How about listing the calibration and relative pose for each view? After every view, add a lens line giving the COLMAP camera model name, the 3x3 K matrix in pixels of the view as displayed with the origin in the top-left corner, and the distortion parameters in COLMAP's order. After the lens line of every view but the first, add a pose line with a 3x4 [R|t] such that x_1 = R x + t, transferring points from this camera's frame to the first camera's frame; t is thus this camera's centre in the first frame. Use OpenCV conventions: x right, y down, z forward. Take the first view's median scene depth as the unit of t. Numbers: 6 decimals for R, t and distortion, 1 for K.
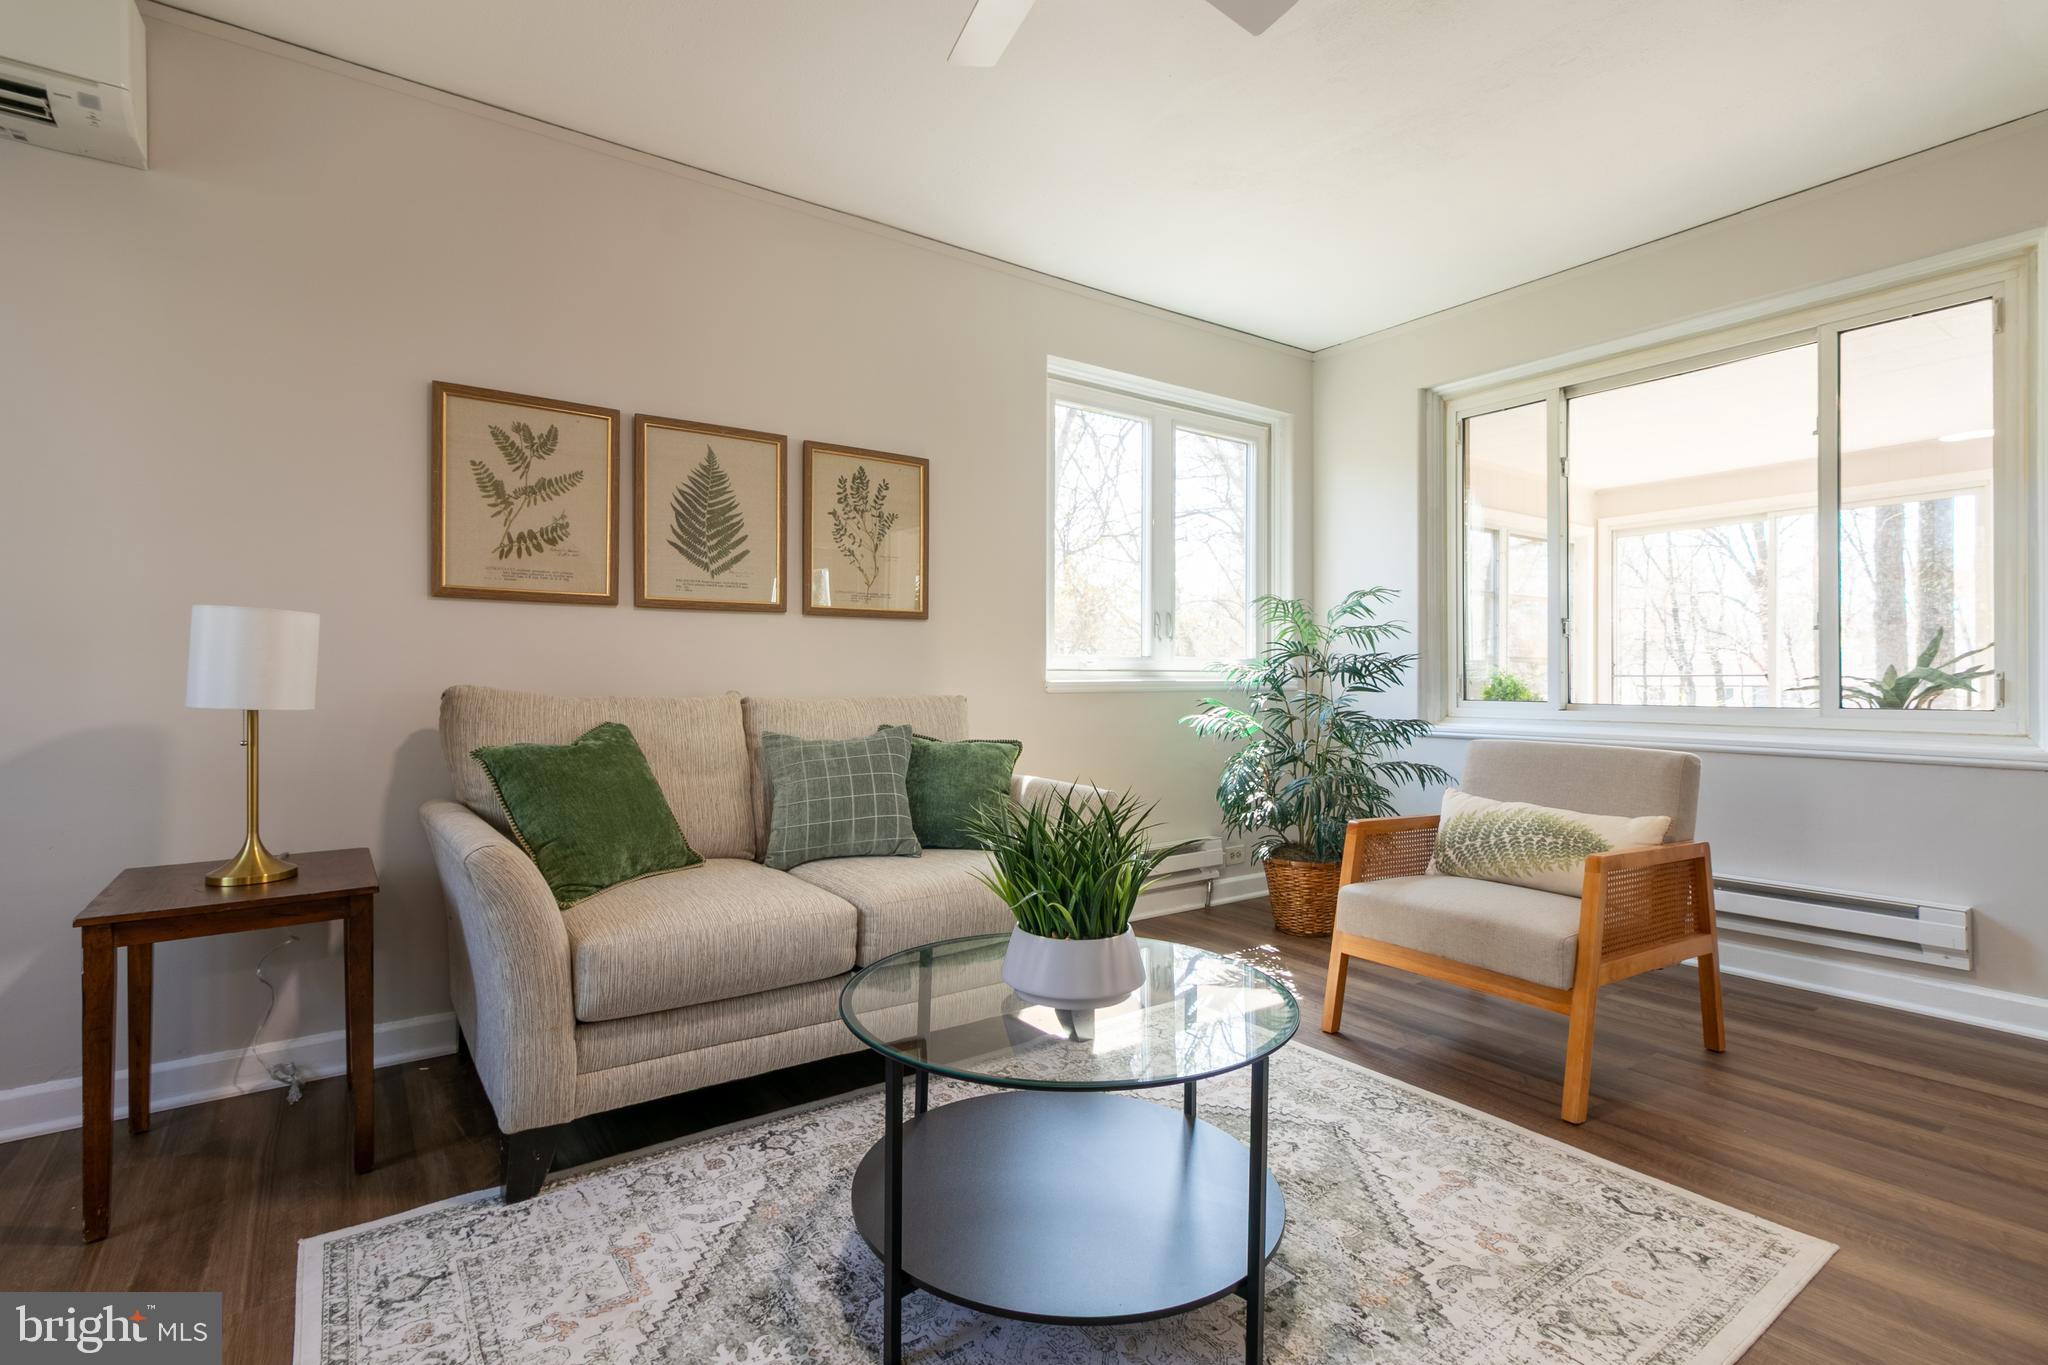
lens RADIAL K [[953.4, 0, 1009.8], [0, 953.4, 676.5], [0, 0, 1]] dist [0.005050, -0.001328]
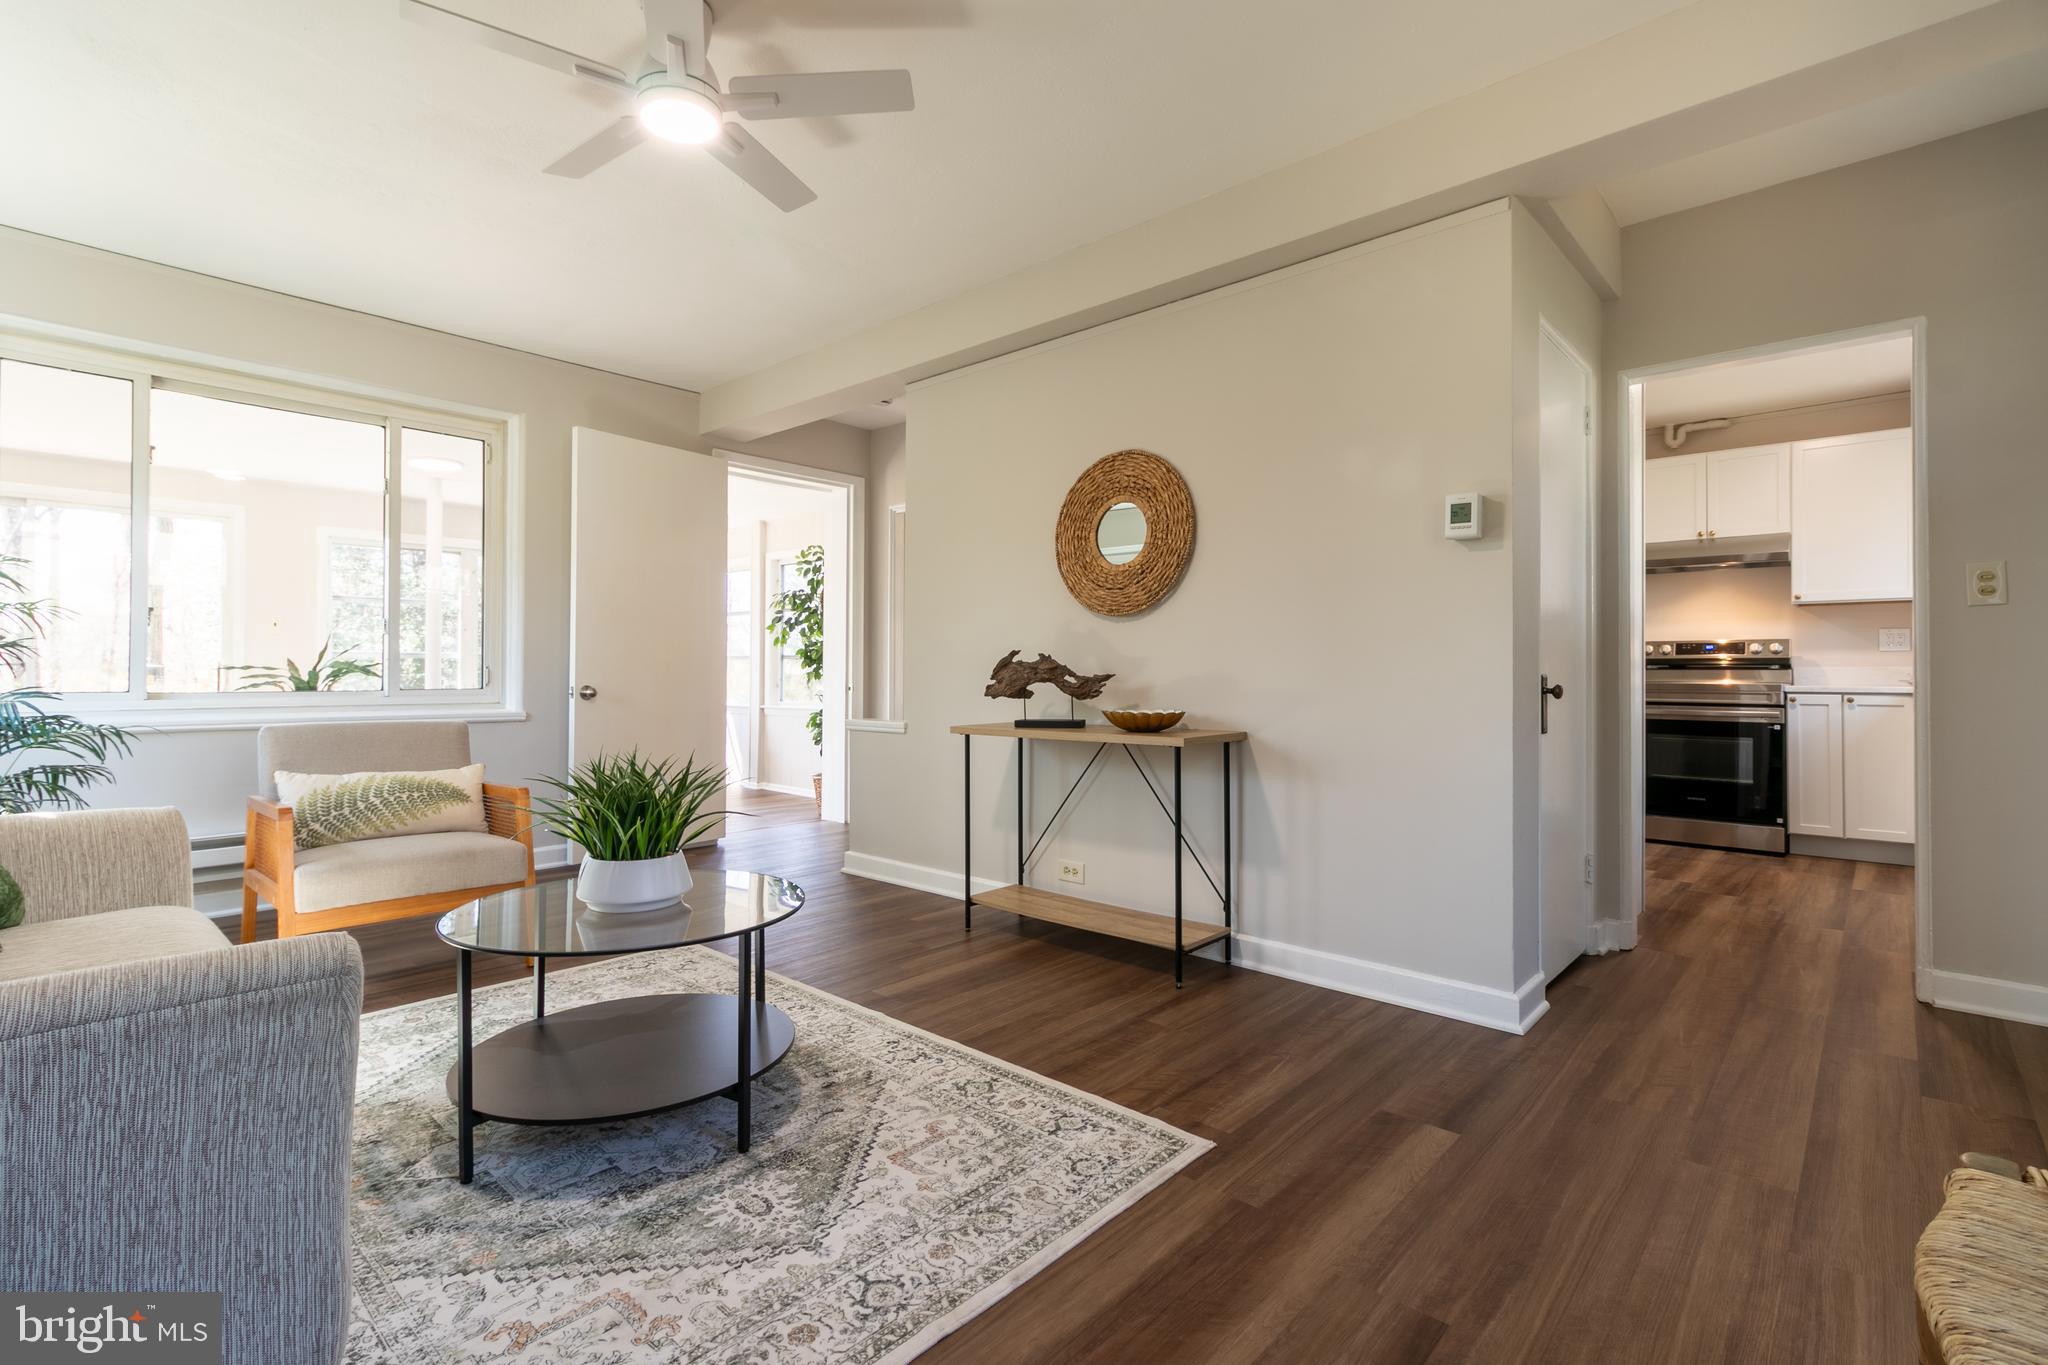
lens RADIAL K [[942.5, 0, 1013.4], [0, 942.5, 661.4], [0, 0, 1]] dist [0.006246, -0.000300]
pose [[-0.211363, 0.011561, 0.977339, -0.832001], [-0.007839, 0.999878, -0.013523, 0.002054], [-0.977376, -0.010520, -0.211247, 0.471991]]
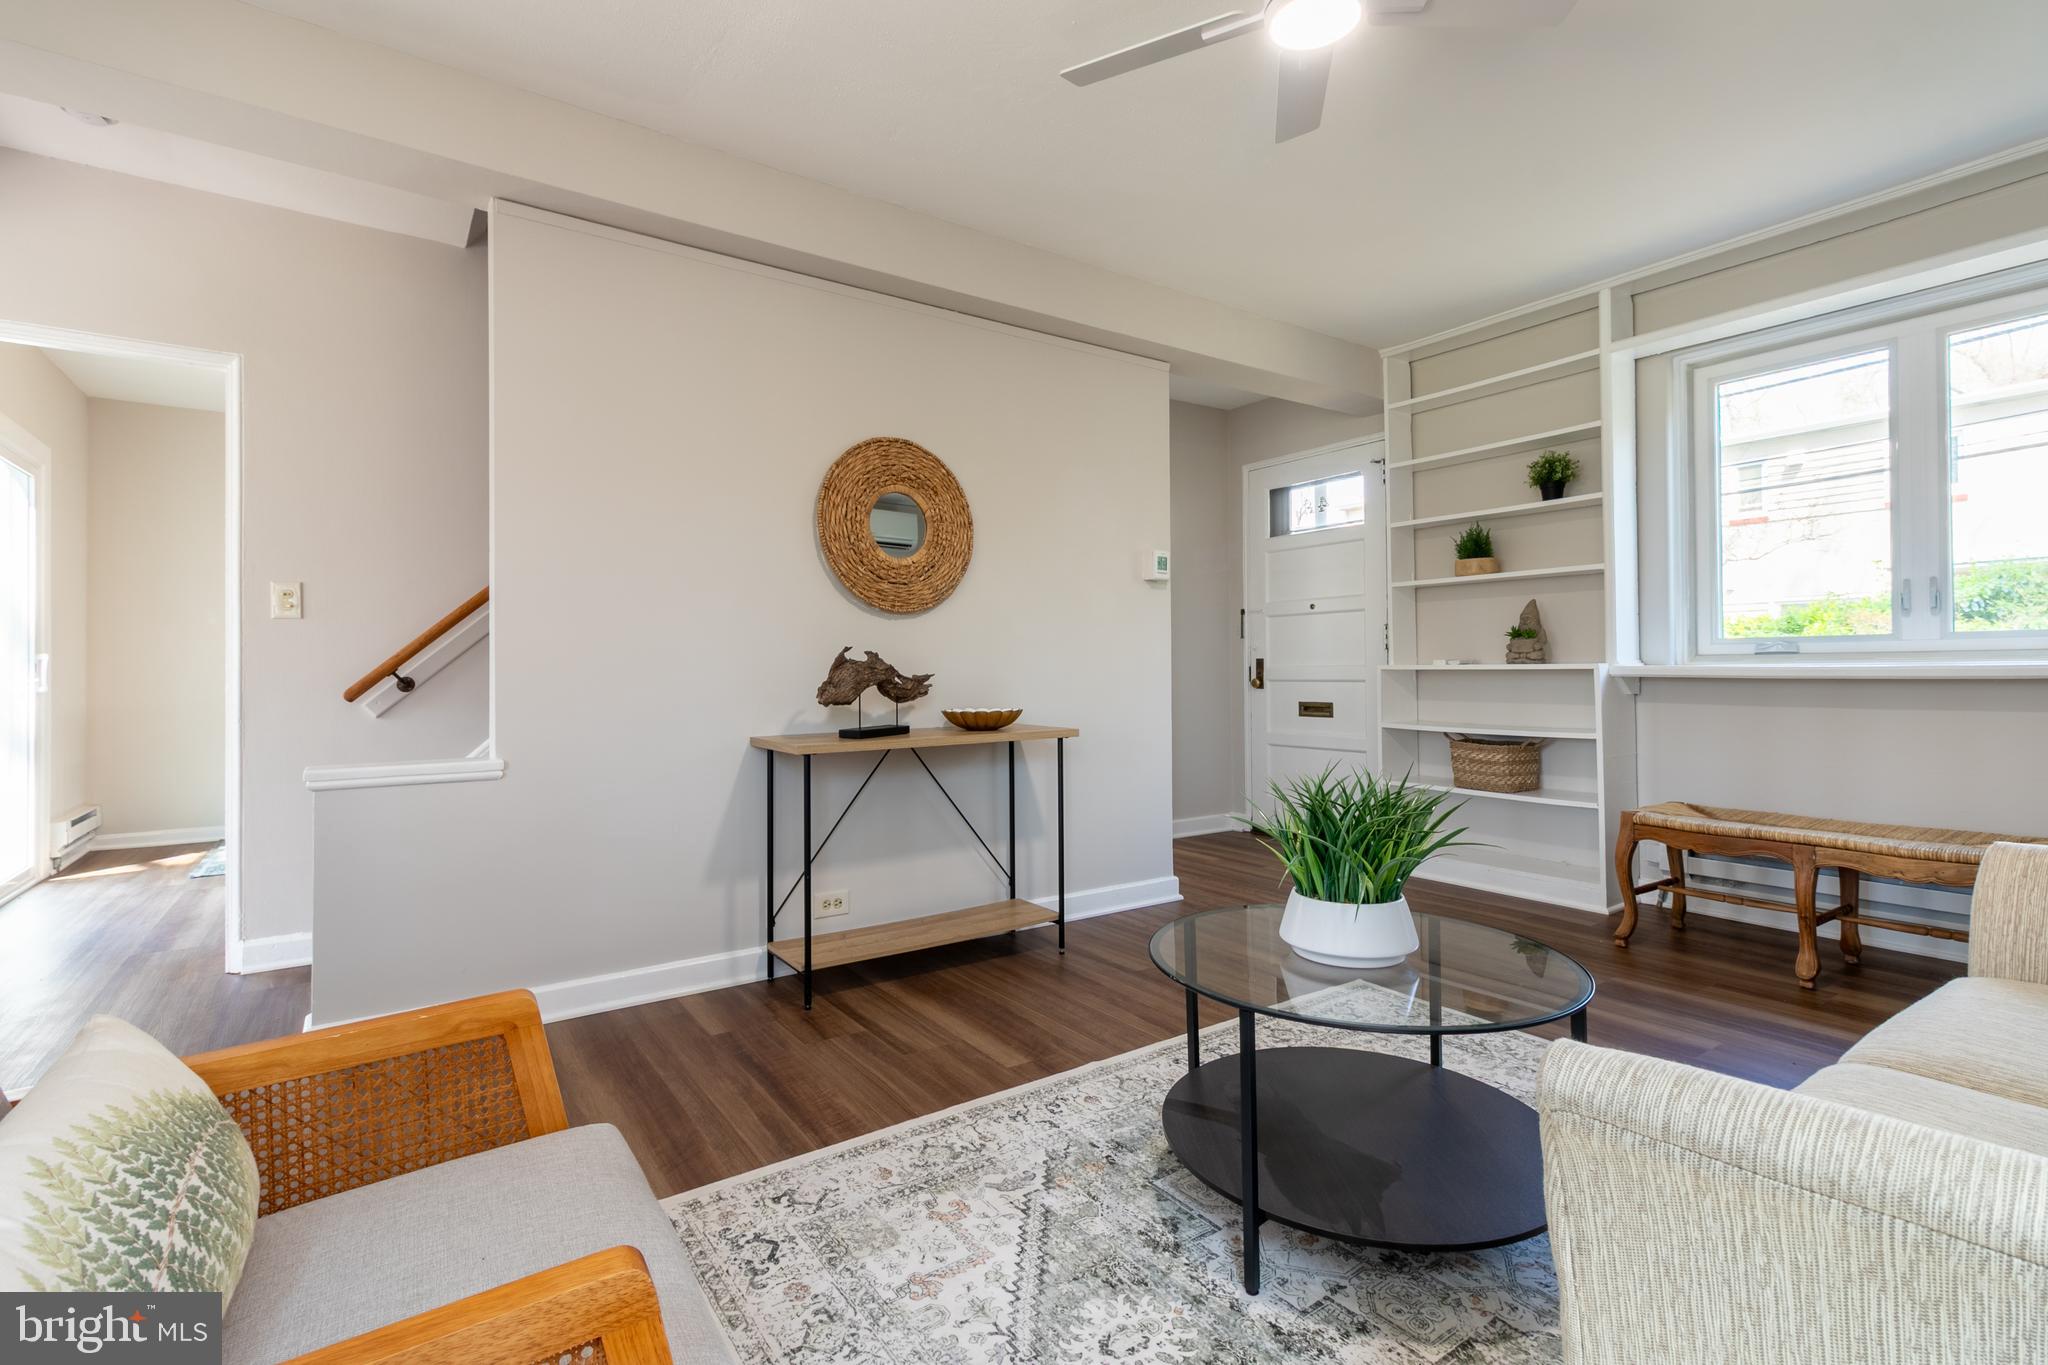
lens RADIAL K [[942.5, 0, 1013.4], [0, 942.5, 661.4], [0, 0, 1]] dist [0.006246, -0.000300]
pose [[-0.999923, 0.008055, 0.009413, 0.270656], [0.007908, 0.999848, -0.015560, 0.004215], [-0.009537, -0.015485, -0.999835, 1.295686]]
